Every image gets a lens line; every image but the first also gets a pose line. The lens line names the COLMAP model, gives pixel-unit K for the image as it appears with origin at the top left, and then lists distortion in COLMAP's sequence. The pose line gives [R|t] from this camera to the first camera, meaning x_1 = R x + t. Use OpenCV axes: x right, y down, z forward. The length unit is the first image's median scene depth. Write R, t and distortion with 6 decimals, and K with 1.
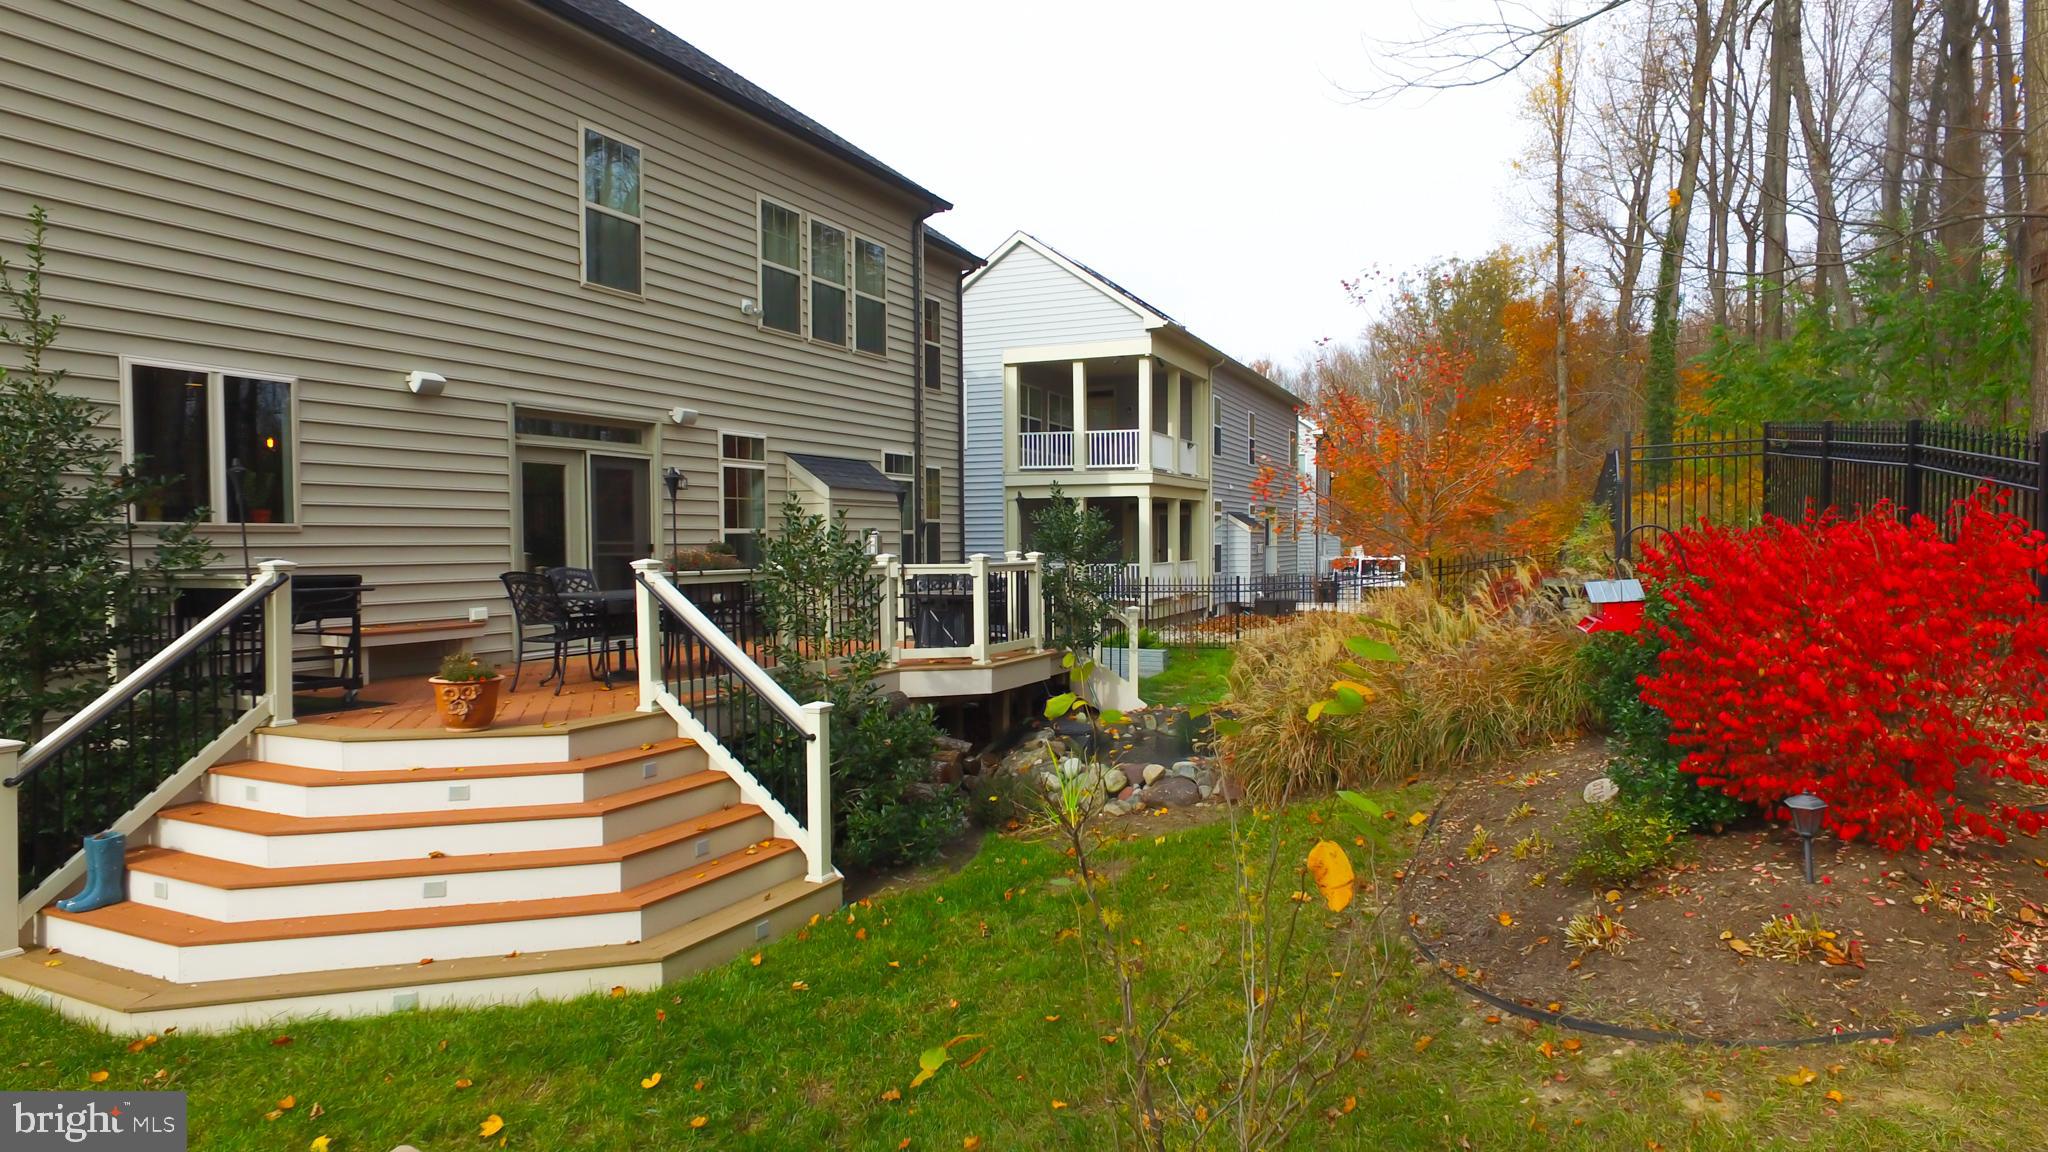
lens RADIAL K [[1153.8, 0, 1033.7], [0, 1153.8, 571.8], [0, 0, 1]] dist [-0.000080, 0.008278]
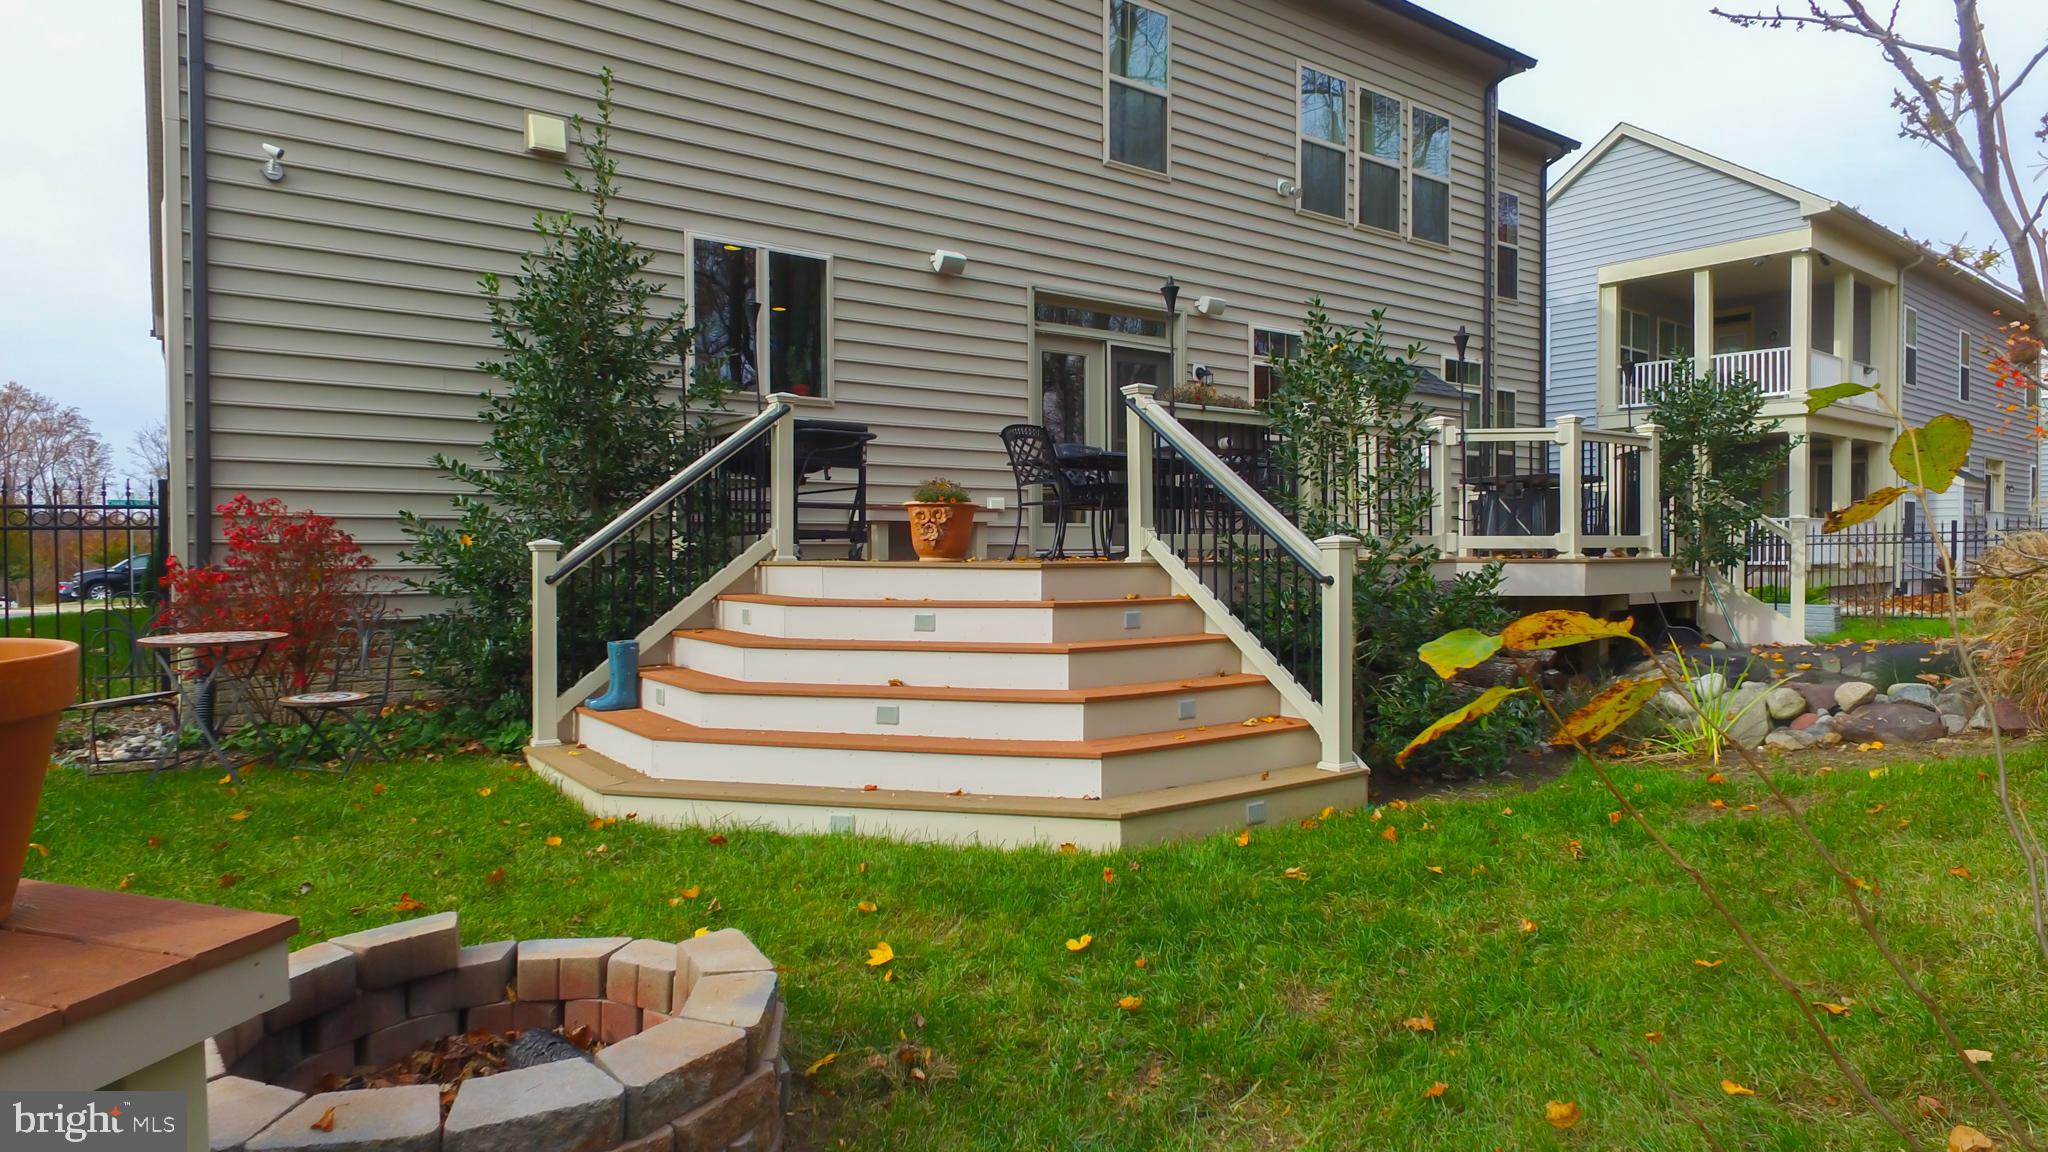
lens RADIAL K [[1153.8, 0, 1022.8], [0, 1153.8, 575.0], [0, 0, 1]] dist [-0.000080, 0.008278]
pose [[0.885621, 0.012094, -0.464251, -0.015220], [-0.013656, 0.999907, -0.000003, 0.129398], [0.464207, 0.006342, 0.885704, 0.206939]]
